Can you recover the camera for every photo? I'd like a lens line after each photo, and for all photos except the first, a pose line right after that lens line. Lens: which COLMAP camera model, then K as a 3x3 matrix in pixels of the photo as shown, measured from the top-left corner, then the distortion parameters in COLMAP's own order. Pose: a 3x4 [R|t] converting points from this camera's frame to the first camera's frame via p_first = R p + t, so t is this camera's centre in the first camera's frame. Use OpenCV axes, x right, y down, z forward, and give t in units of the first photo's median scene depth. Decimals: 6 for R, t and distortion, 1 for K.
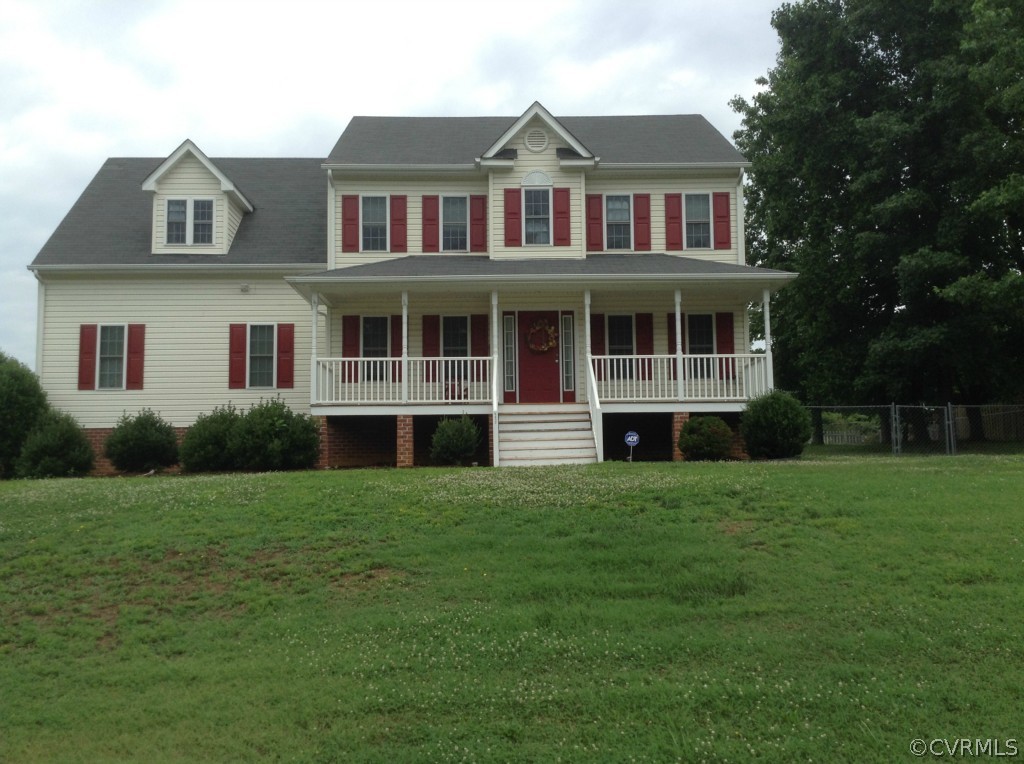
lens RADIAL K [[897.0, 0, 512.1], [0, 897.0, 421.1], [0, 0, 1]] dist [0.031793, -0.003302]
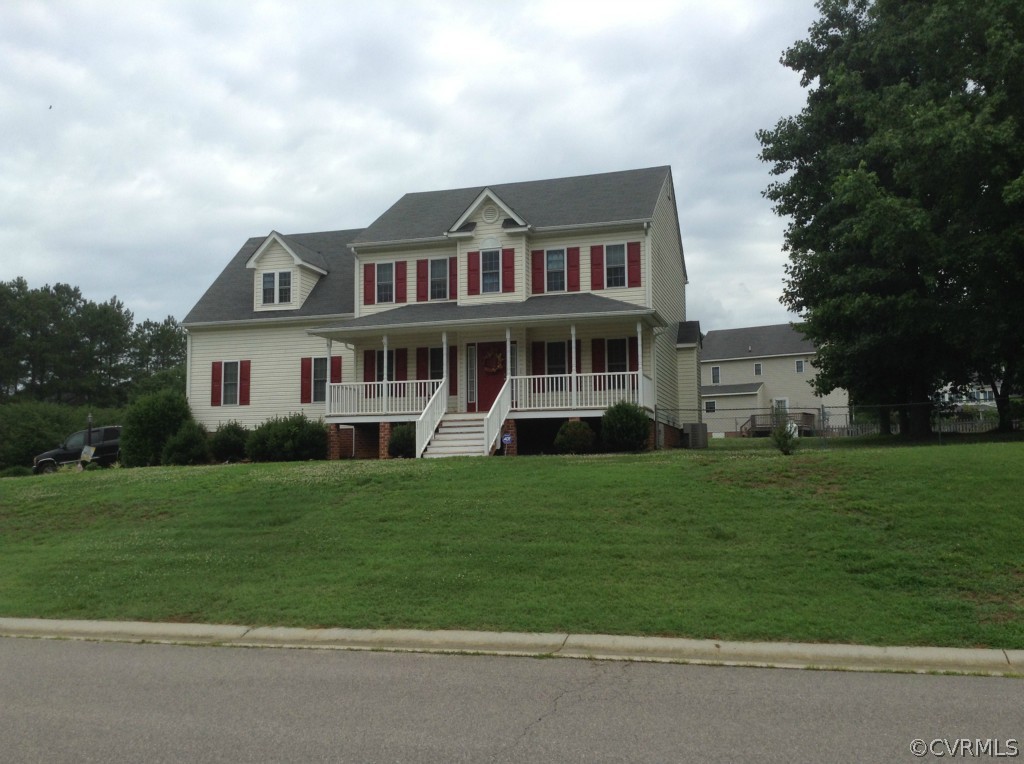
lens RADIAL K [[928.3, 0, 507.8], [0, 928.3, 382.2], [0, 0, 1]] dist [0.100428, -0.115538]
pose [[0.942635, -0.023729, -0.332980, 0.497637], [0.008384, 0.998839, -0.047445, 0.002260], [0.333719, 0.041932, 0.941740, -0.277871]]
